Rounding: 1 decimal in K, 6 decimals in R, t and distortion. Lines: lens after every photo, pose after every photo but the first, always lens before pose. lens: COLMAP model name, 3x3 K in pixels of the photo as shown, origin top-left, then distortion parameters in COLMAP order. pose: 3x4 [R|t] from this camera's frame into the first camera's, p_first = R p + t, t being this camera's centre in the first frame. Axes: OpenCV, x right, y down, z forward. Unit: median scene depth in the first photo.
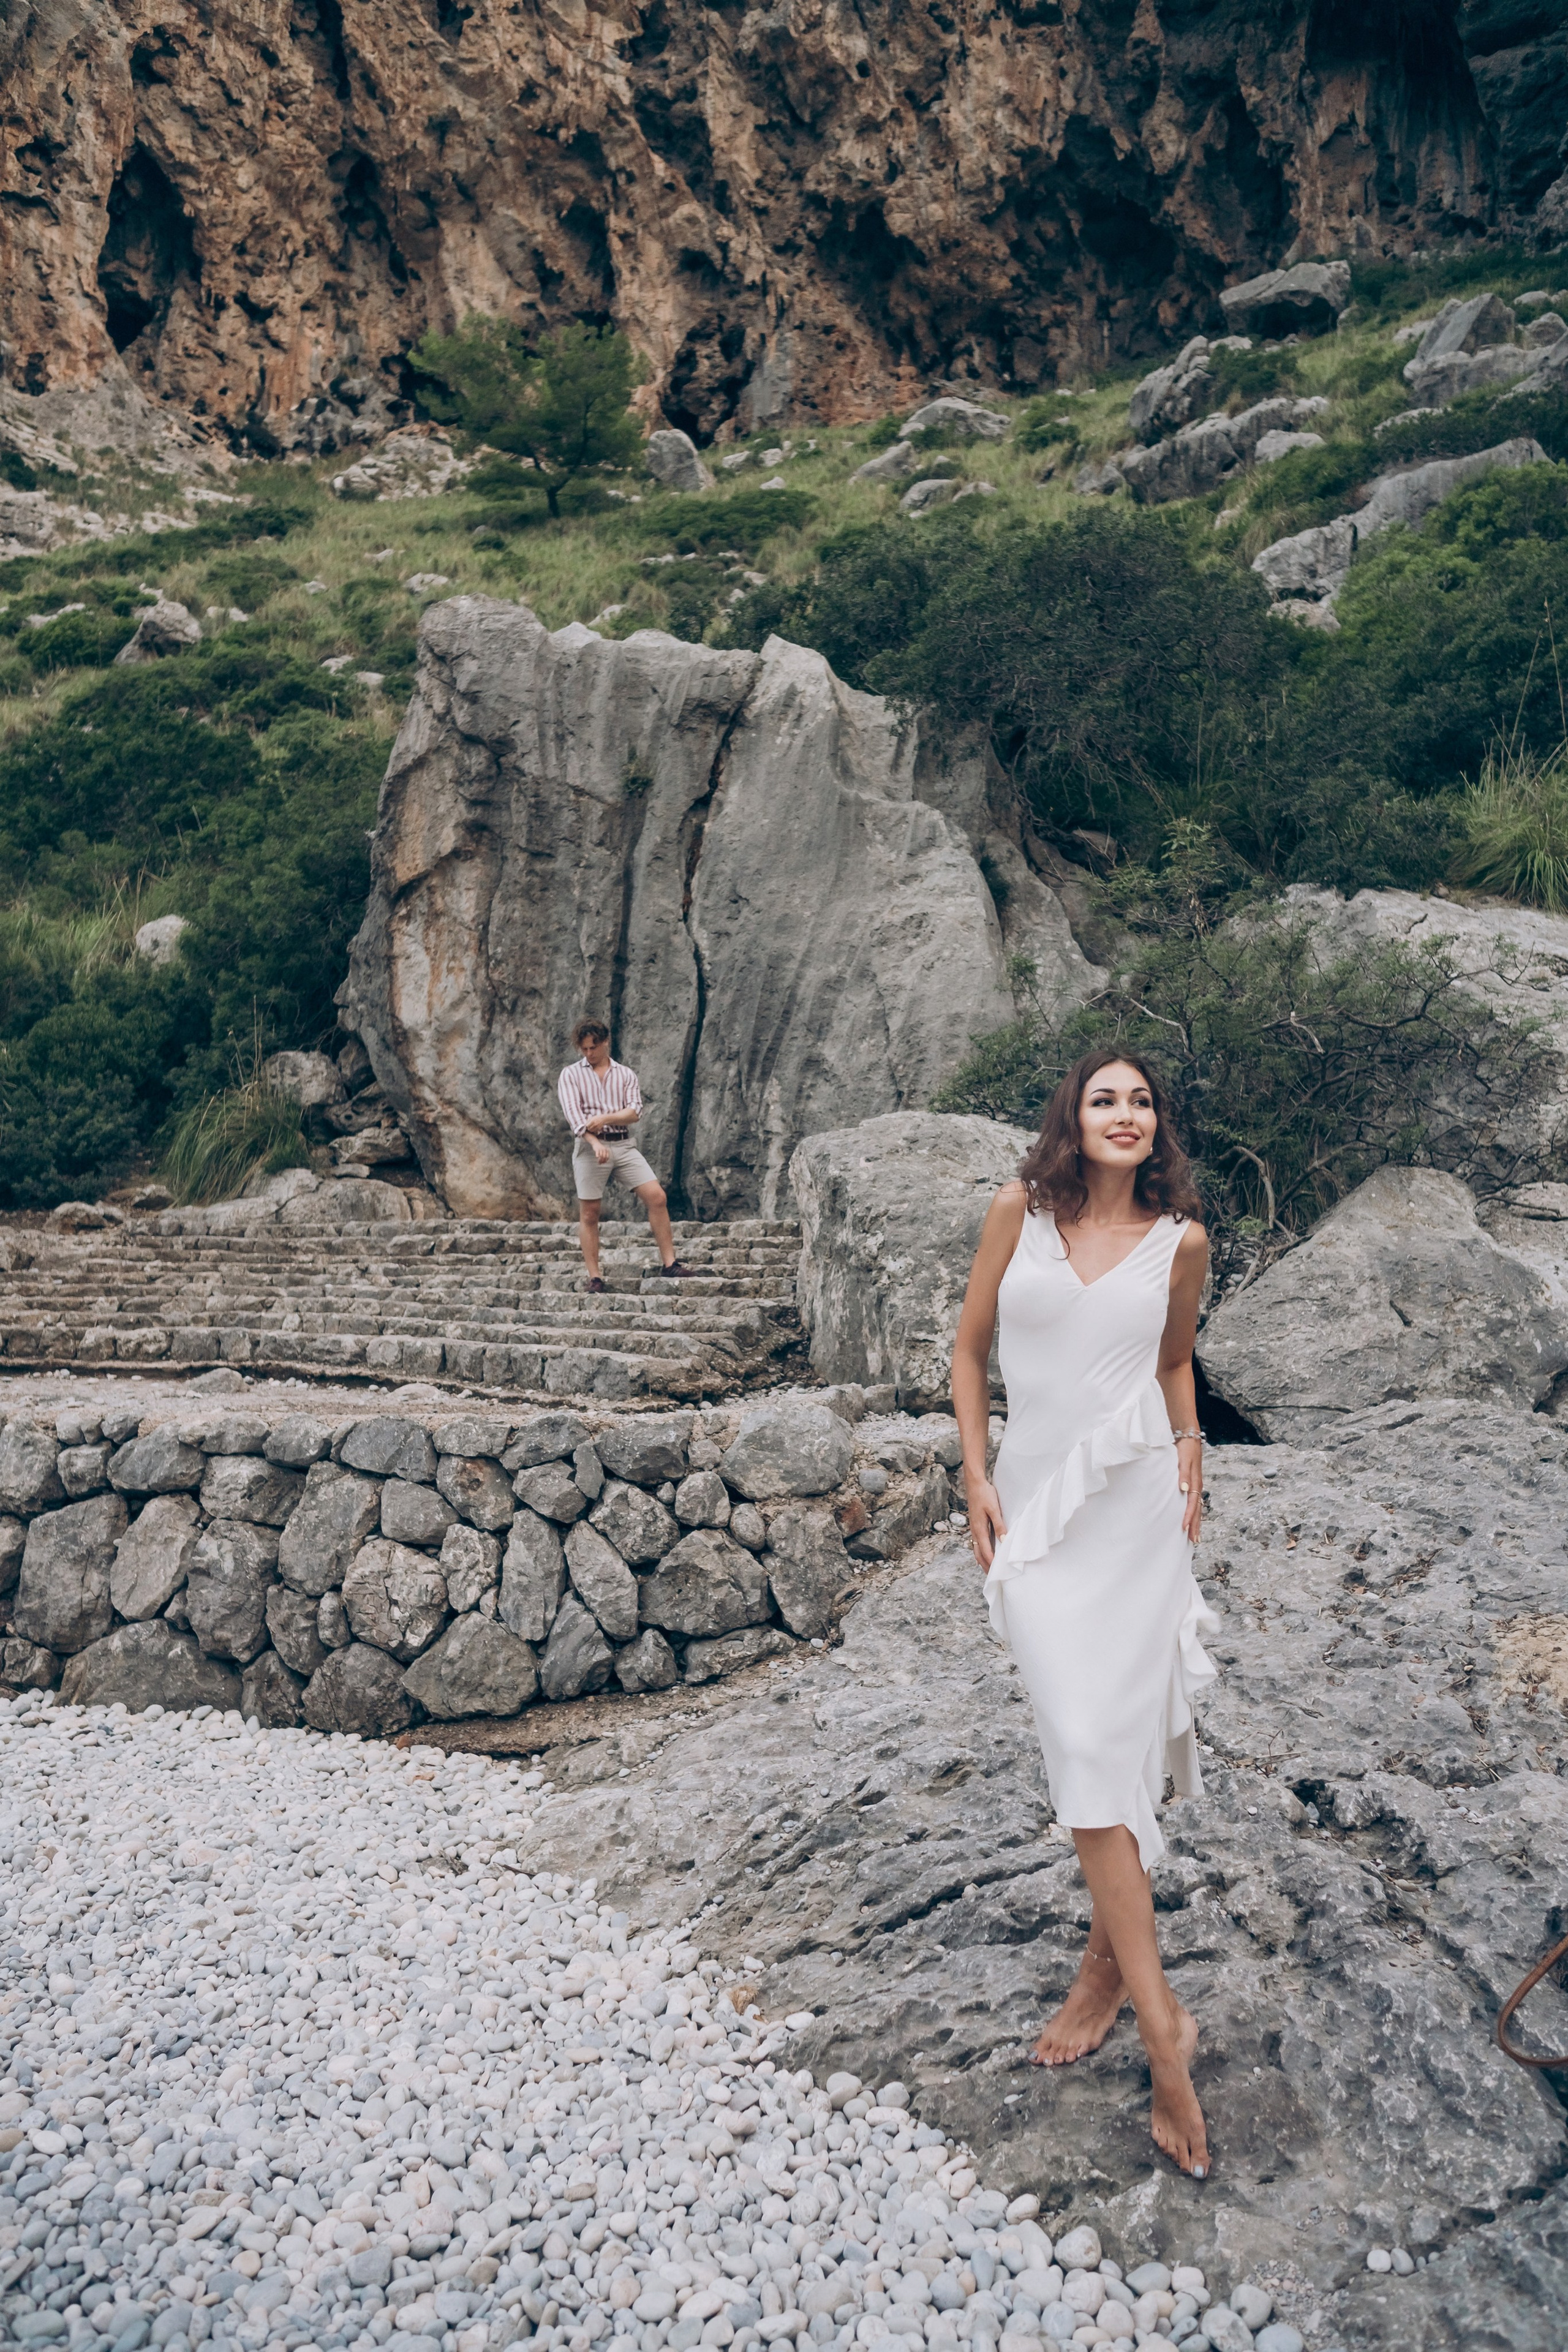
lens RADIAL K [[1571.4, 0, 940.6], [0, 1571.4, 1116.7], [0, 0, 1]] dist [-0.044267, 0.058989]
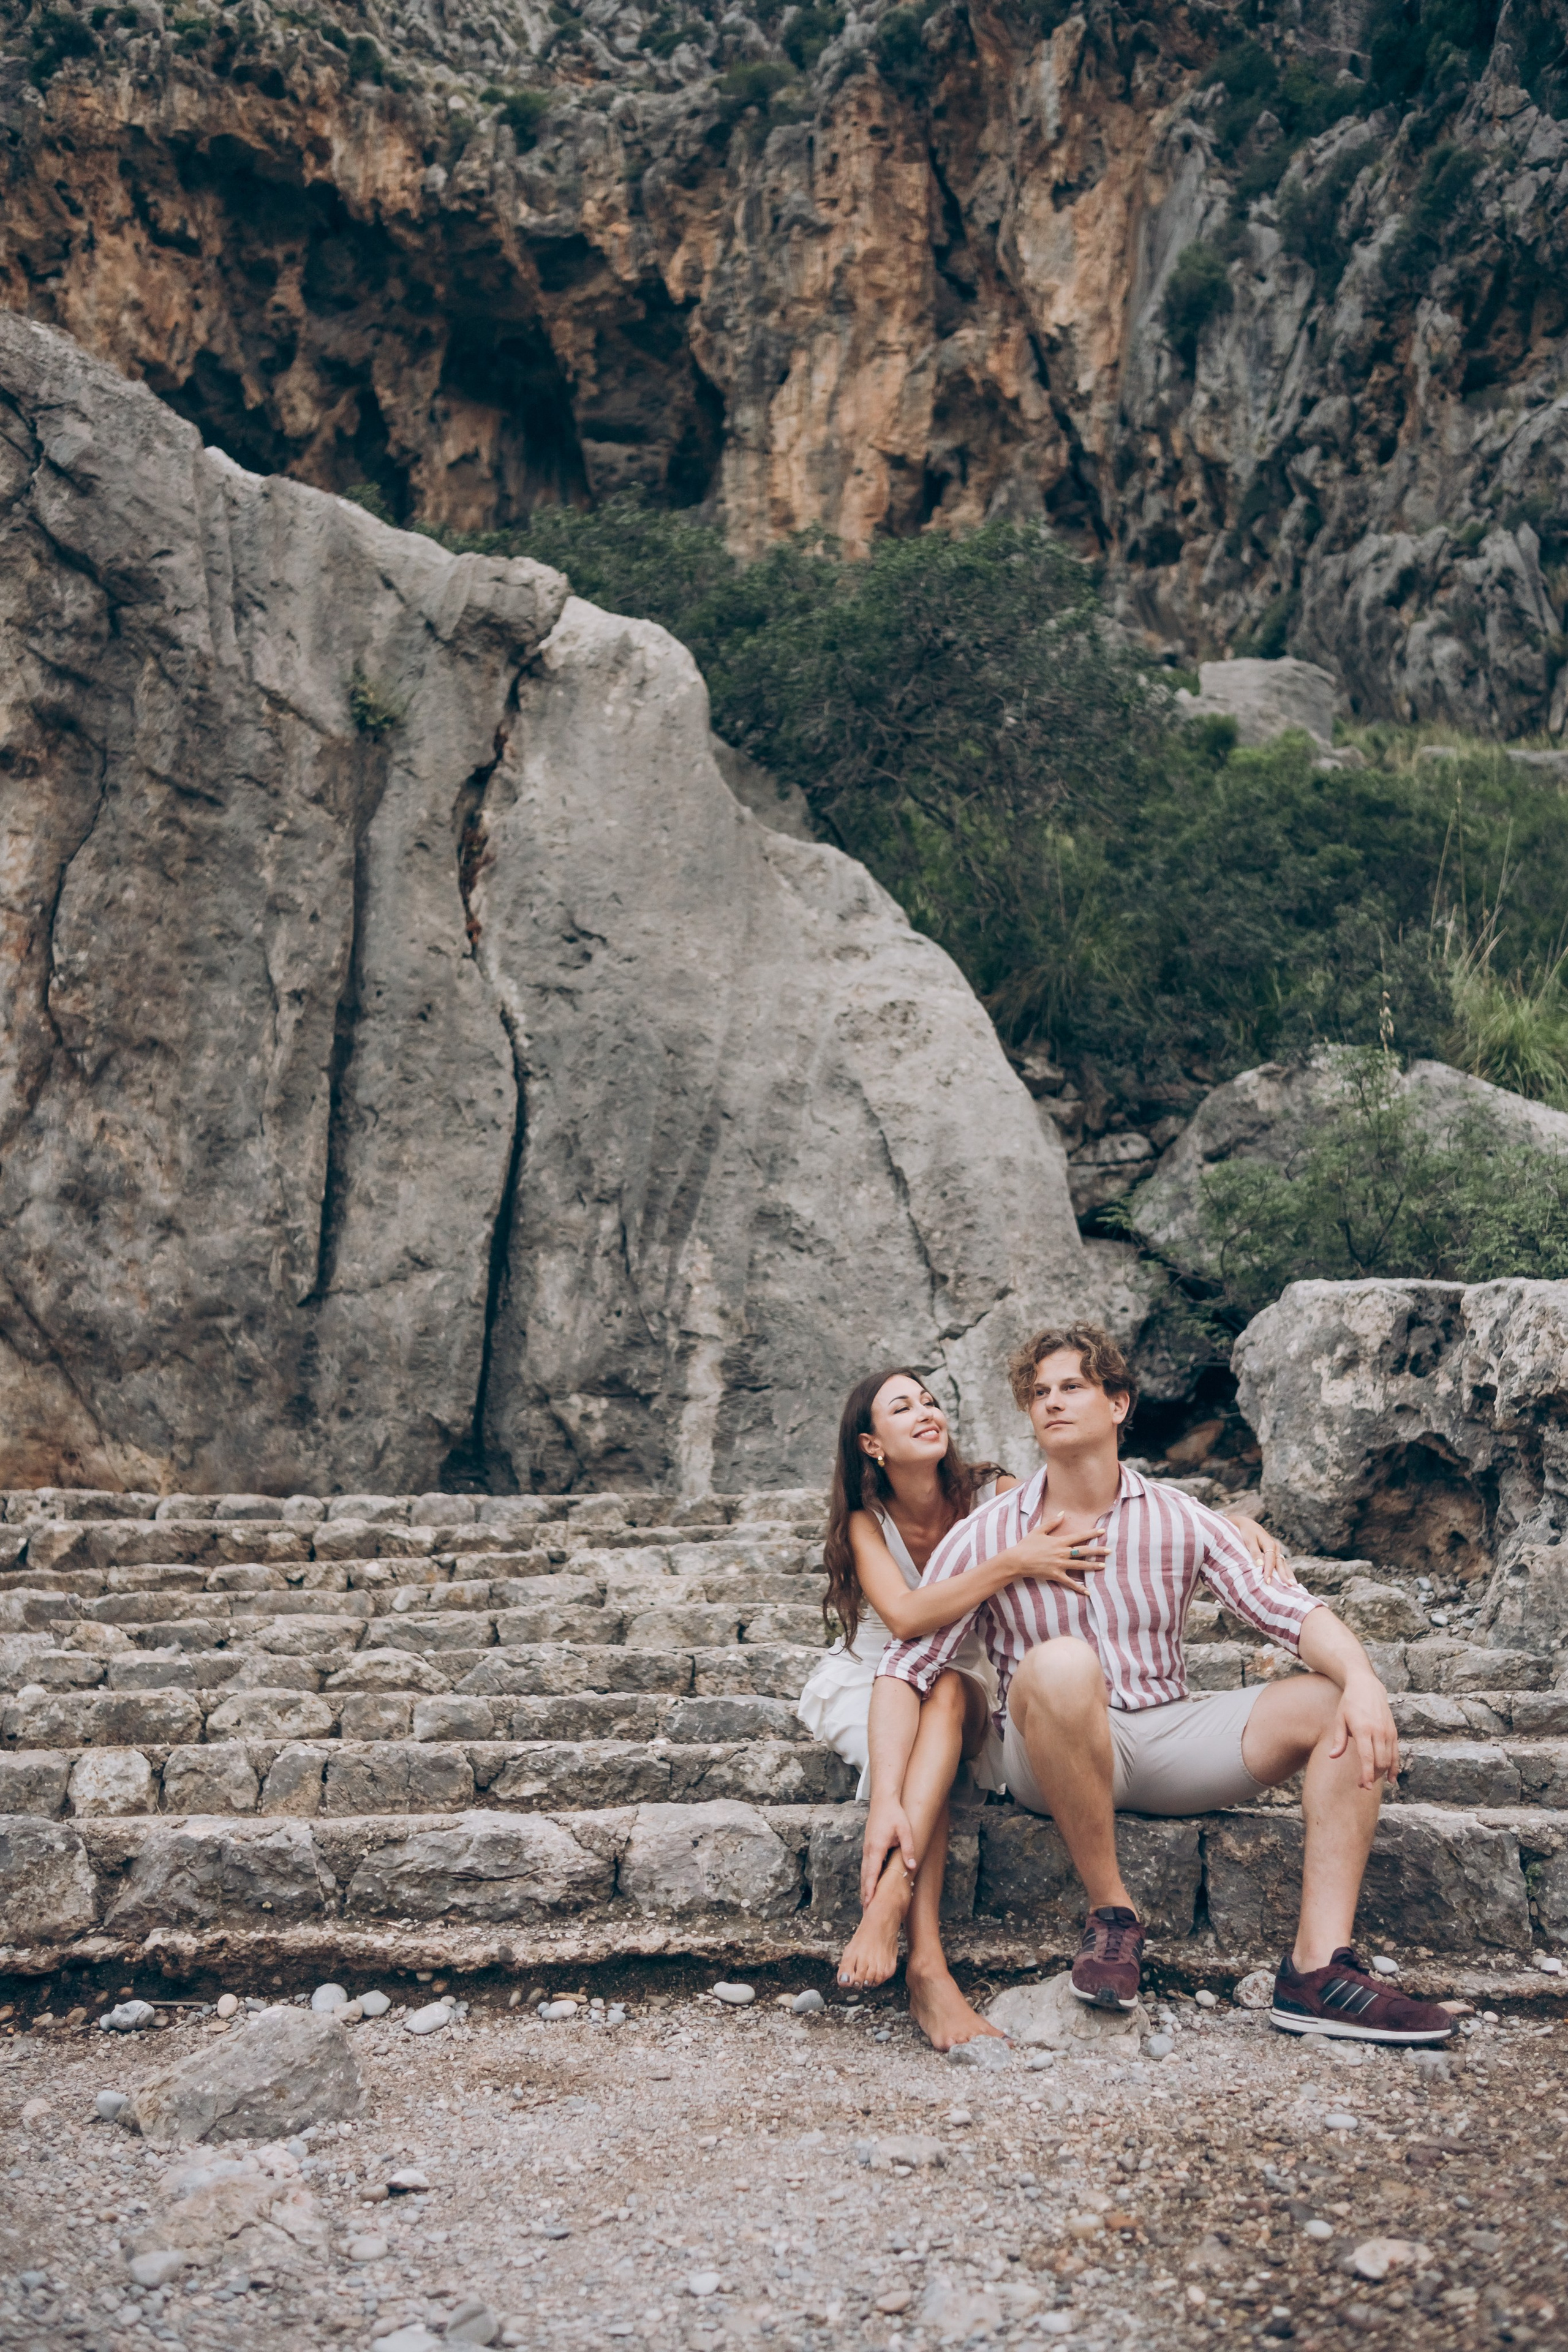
lens RADIAL K [[1616.3, 0, 836.8], [0, 1616.3, 1166.7], [0, 0, 1]] dist [-0.030666, 0.031409]
pose [[0.857053, 0.109952, 0.503360, -0.330579], [-0.029353, 0.985797, -0.165356, 0.040737], [-0.514392, 0.126943, 0.848108, 0.442491]]
